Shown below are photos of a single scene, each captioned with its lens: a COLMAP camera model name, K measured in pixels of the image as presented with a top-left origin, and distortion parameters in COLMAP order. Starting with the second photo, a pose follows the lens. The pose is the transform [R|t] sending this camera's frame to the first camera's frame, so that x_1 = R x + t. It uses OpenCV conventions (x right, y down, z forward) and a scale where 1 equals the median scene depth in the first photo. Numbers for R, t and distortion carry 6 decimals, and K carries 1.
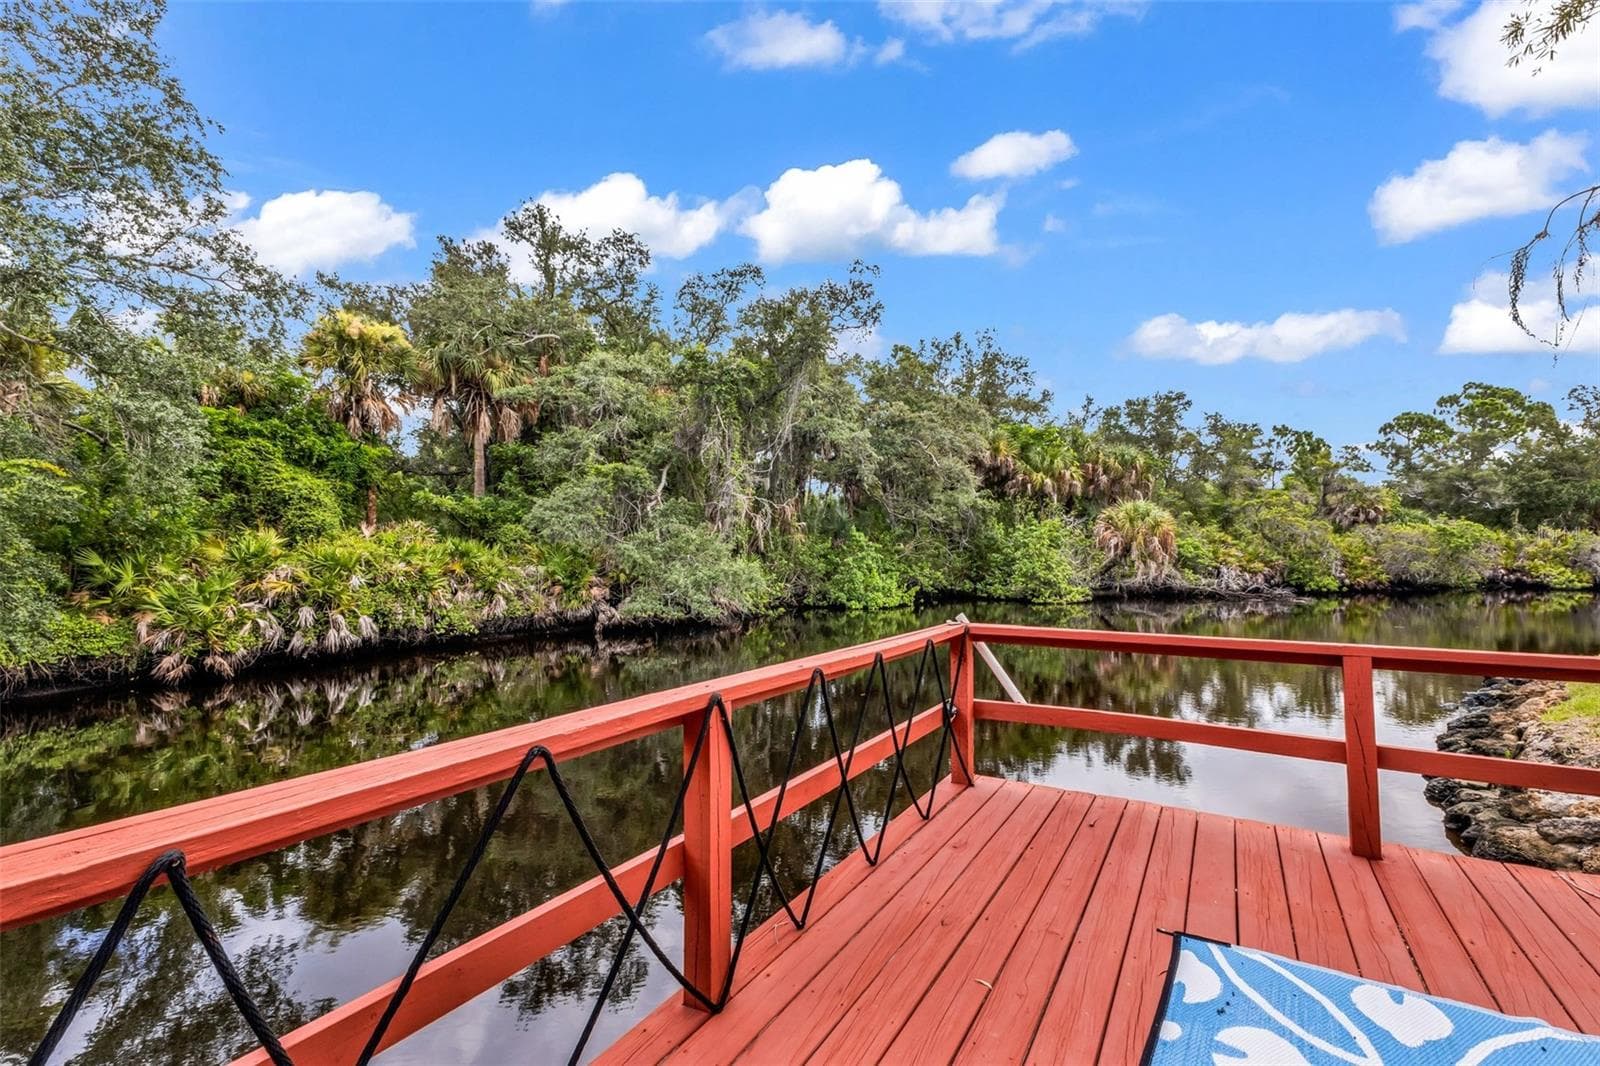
lens RADIAL K [[719.4, 0, 807.0], [0, 719.4, 537.0], [0, 0, 1]] dist [0.010876, -0.000475]
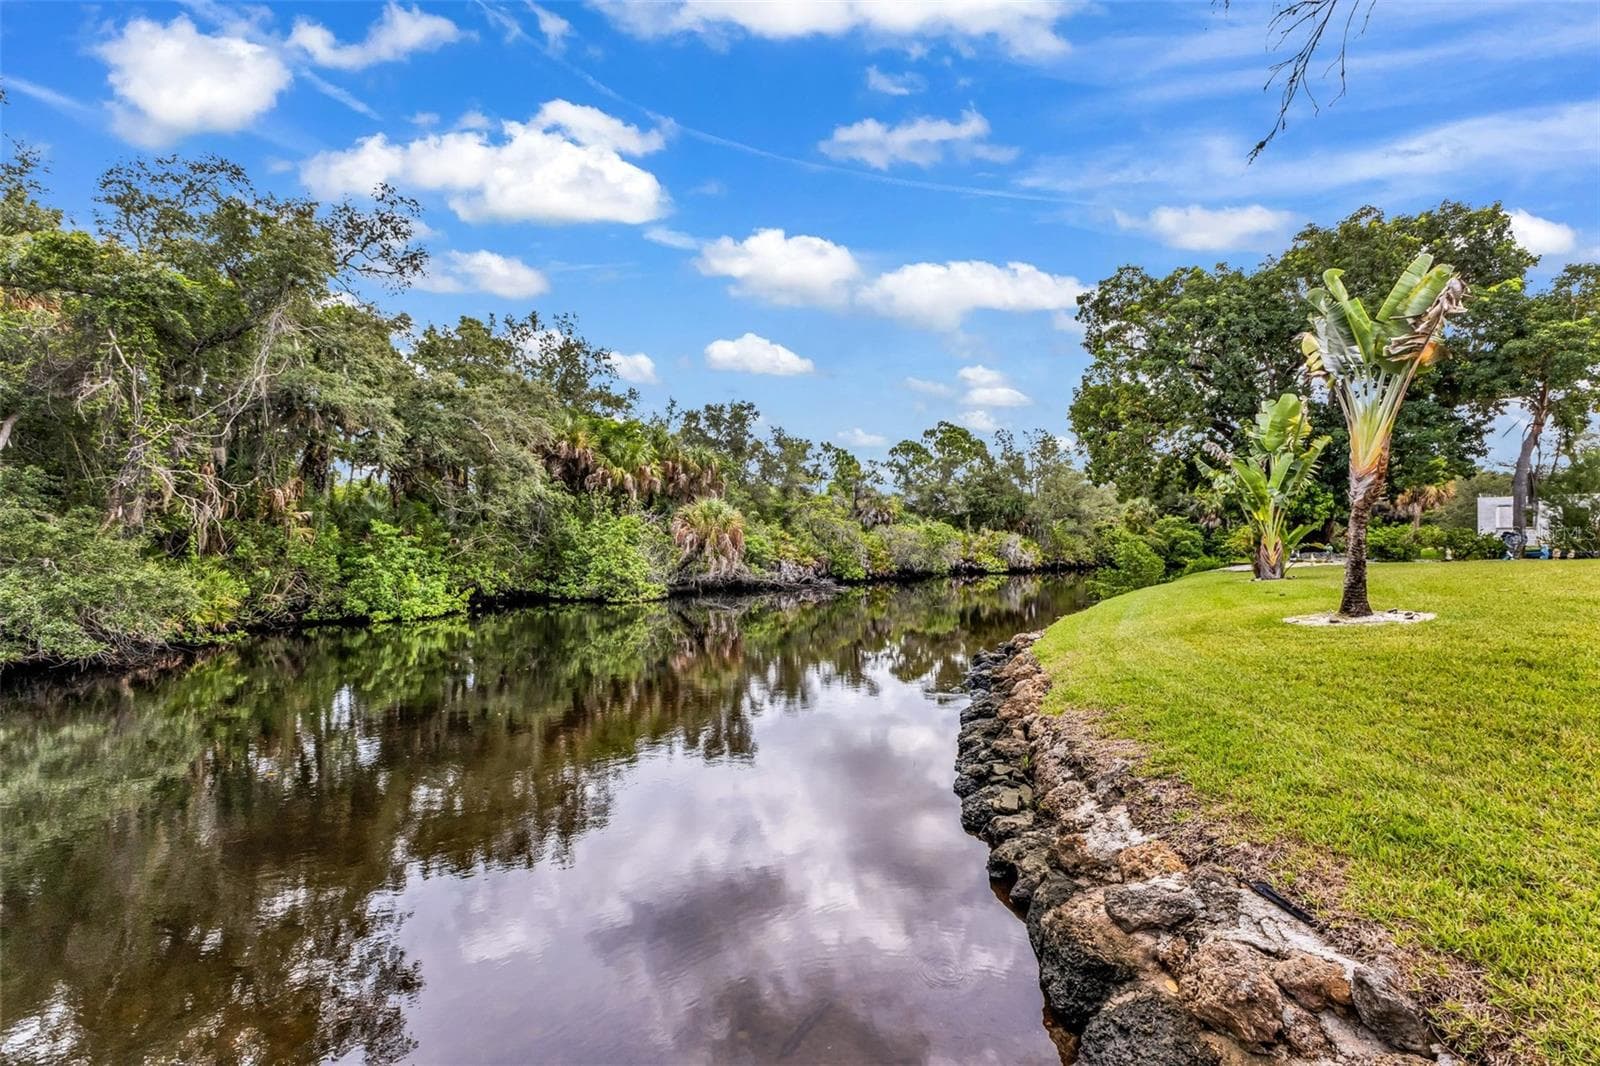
lens RADIAL K [[685.8, 0, 800.0], [0, 685.8, 533.0], [0, 0, 1]] dist [0.009963, -0.000341]
pose [[0.855873, 0.004993, 0.517162, 0.054950], [-0.003645, 0.999987, -0.003623, 0.001849], [-0.517173, 0.001215, 0.855880, 0.085189]]
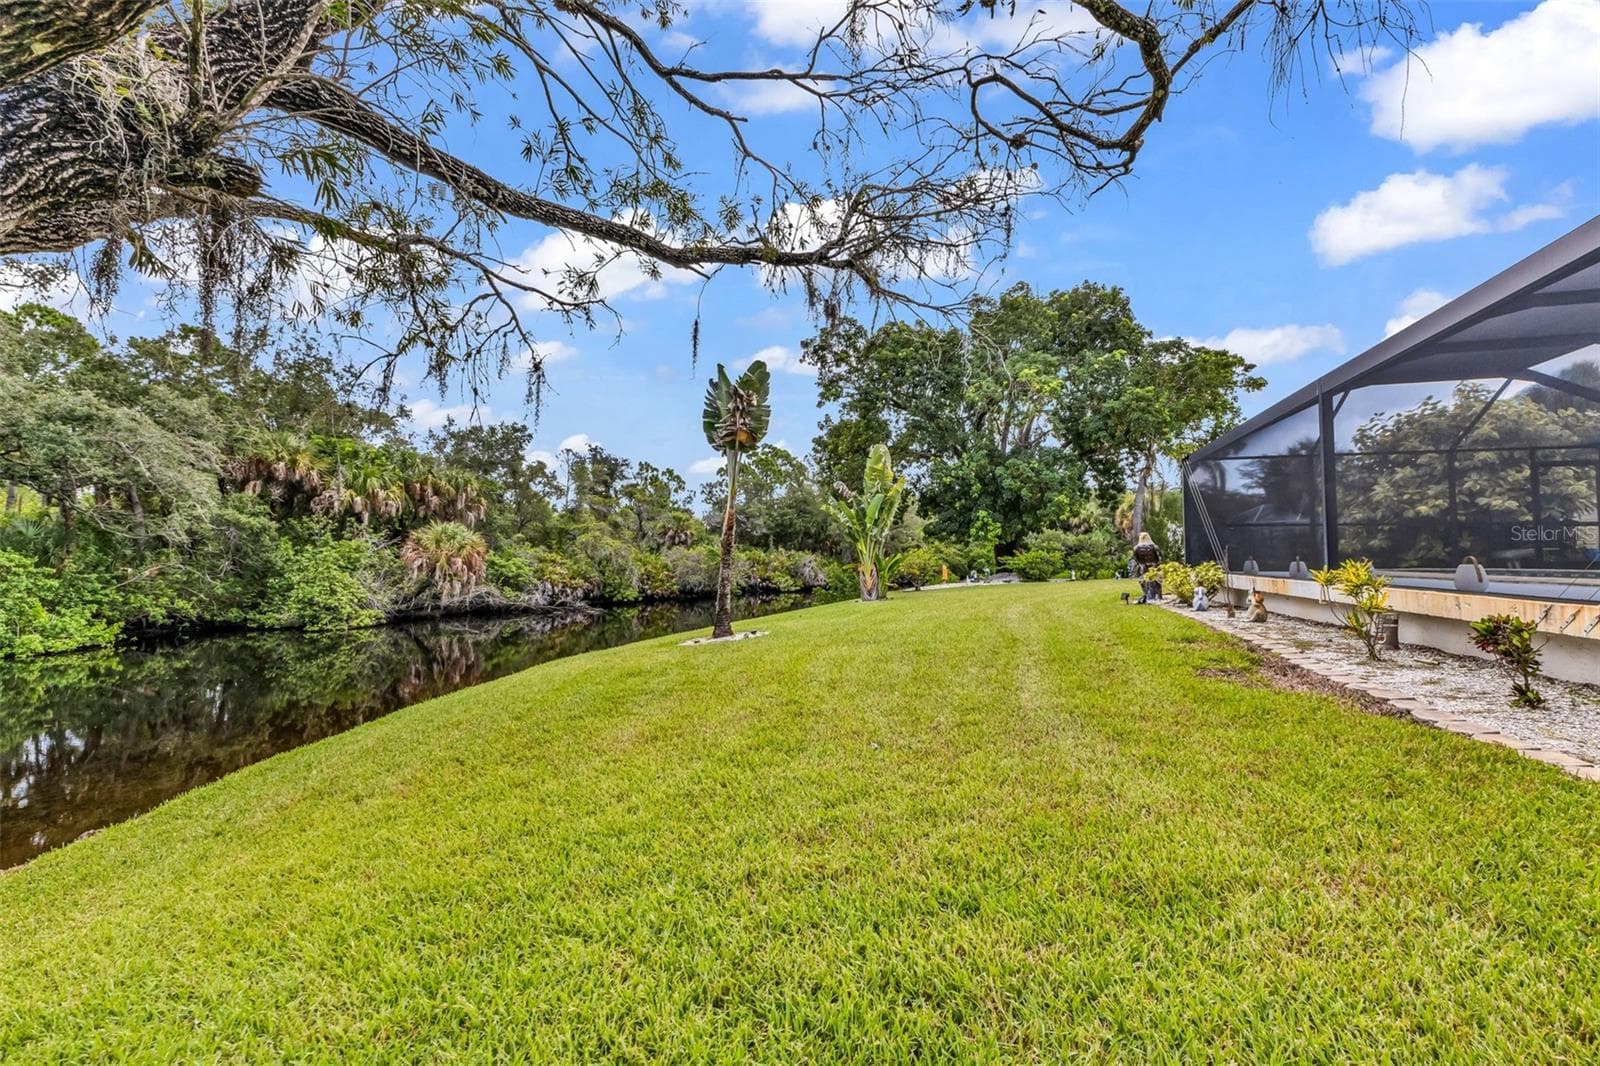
lens RADIAL K [[689.8, 0, 802.5], [0, 689.8, 531.6], [0, 0, 1]] dist [0.006127, -0.000504]
pose [[0.752398, 0.020525, 0.658389, 0.182979], [-0.001791, 0.999574, -0.029114, -0.009999], [-0.658707, 0.020727, 0.752114, -0.080147]]
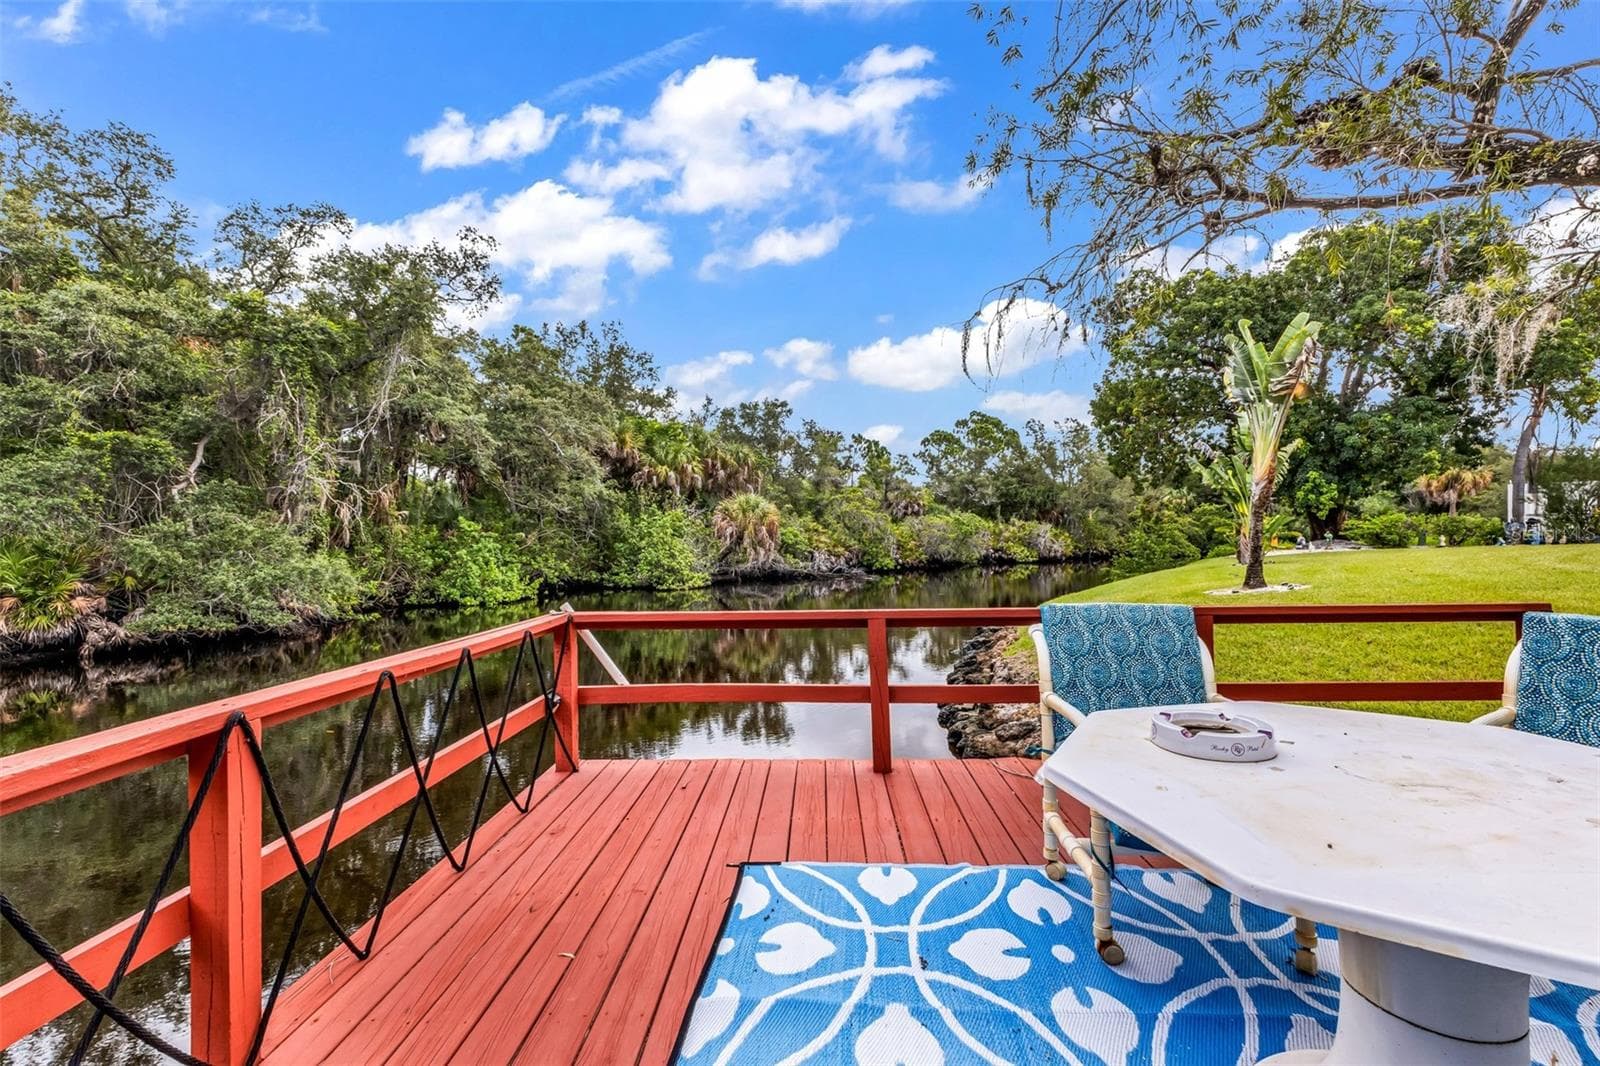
lens RADIAL K [[709.4, 0, 803.7], [0, 709.4, 528.9], [0, 0, 1]] dist [0.008111, 0.000019]
pose [[0.876269, -0.005101, 0.481796, 0.002991], [0.003857, 0.999986, 0.003572, 0.000032], [-0.481808, -0.001272, 0.876276, -0.003581]]
